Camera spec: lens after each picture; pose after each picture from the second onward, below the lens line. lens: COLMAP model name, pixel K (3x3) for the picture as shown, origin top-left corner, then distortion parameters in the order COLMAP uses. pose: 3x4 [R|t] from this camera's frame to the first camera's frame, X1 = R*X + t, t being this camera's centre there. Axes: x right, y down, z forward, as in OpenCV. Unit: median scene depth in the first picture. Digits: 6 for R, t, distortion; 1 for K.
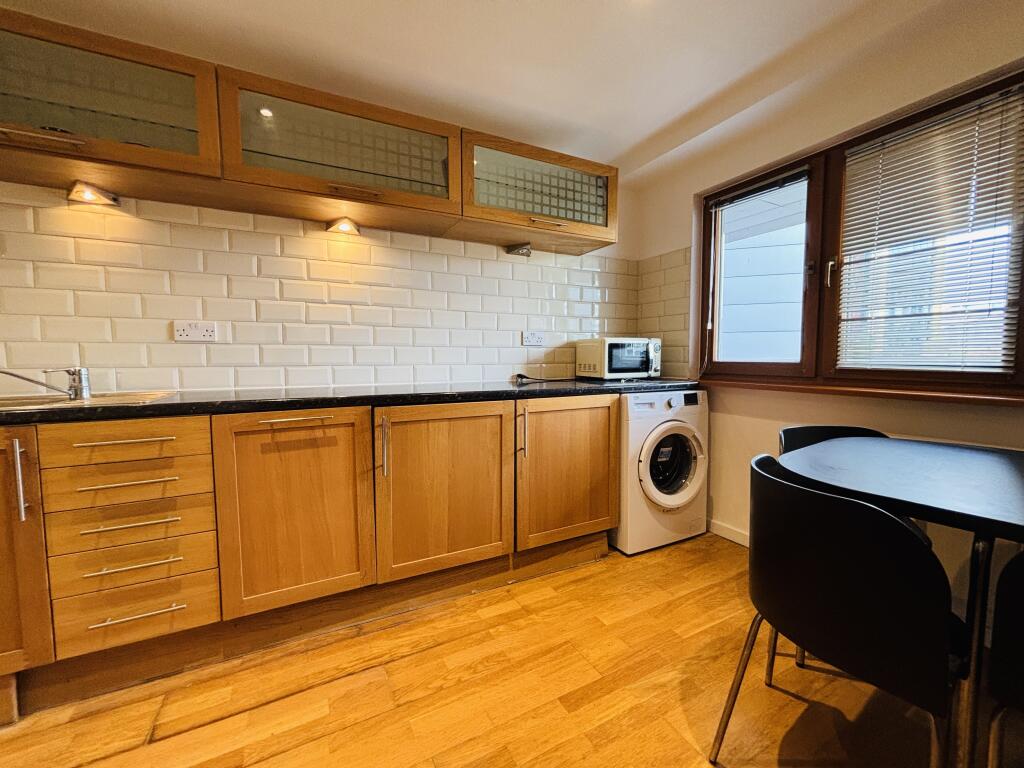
lens RADIAL K [[410.0, 0, 512.0], [0, 410.0, 384.0], [0, 0, 1]] dist [-0.007072, 0.000353]
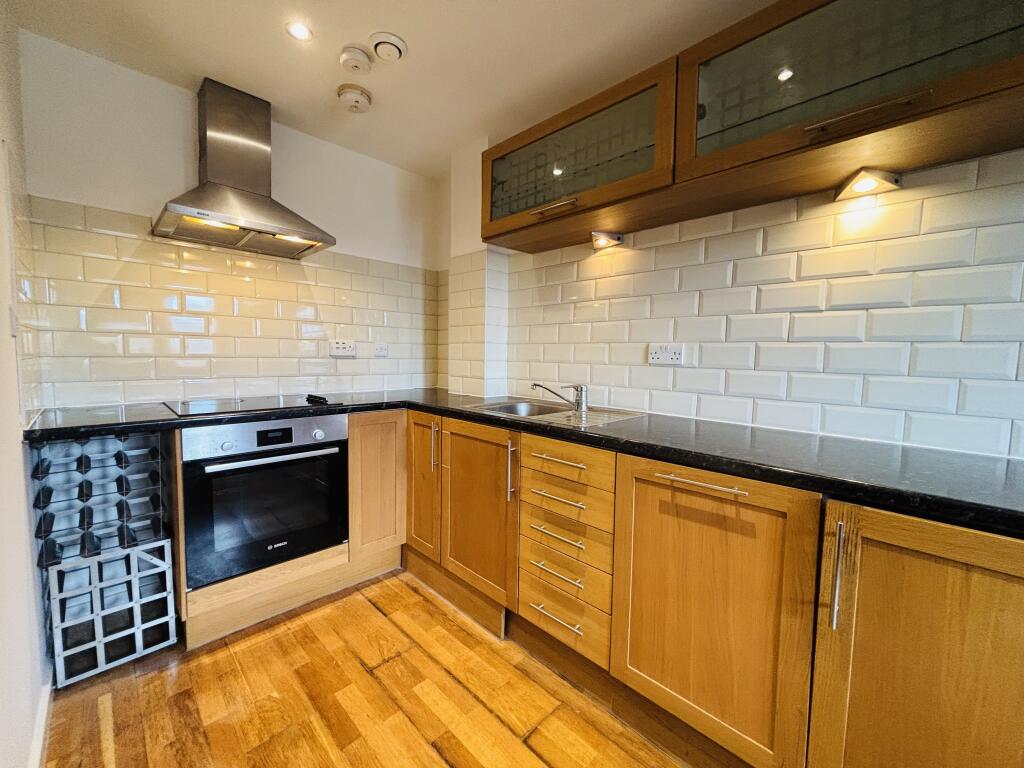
lens RADIAL K [[410.0, 0, 512.0], [0, 410.0, 384.0], [0, 0, 1]] dist [-0.007072, 0.000353]
pose [[0.305686, 0.075291, -0.949151, 0.047653], [-0.085726, 0.994996, 0.051319, -0.092454], [0.948265, 0.065679, 0.310611, 0.427237]]
